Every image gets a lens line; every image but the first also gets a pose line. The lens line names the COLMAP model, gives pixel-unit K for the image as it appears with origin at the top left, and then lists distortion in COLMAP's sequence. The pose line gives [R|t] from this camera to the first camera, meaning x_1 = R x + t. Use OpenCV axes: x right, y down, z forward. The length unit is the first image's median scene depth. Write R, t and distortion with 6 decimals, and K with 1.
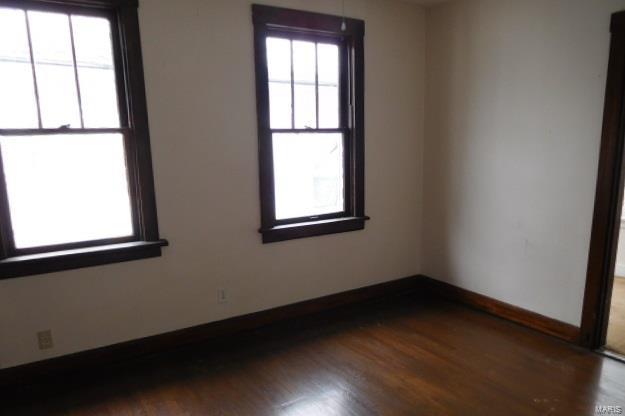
lens RADIAL K [[438.8, 0, 310.9], [0, 438.8, 219.5], [0, 0, 1]] dist [-0.029358, 0.017896]
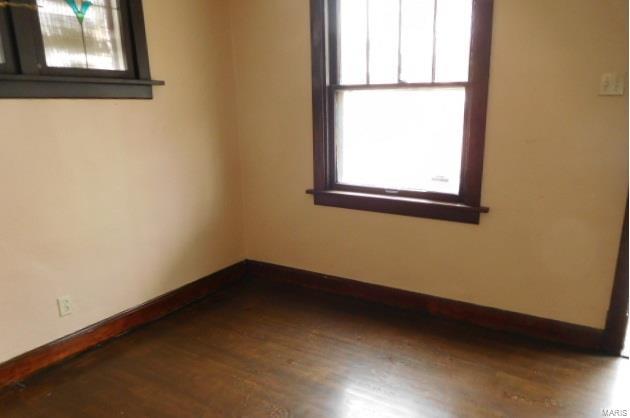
lens RADIAL K [[481.4, 0, 313.8], [0, 481.4, 210.8], [0, 0, 1]] dist [-0.004609, -0.001164]
pose [[0.465733, 0.210209, -0.859596, 0.792005], [-0.157876, 0.975530, 0.153023, -0.092246], [0.870728, 0.064442, 0.487524, 0.461551]]
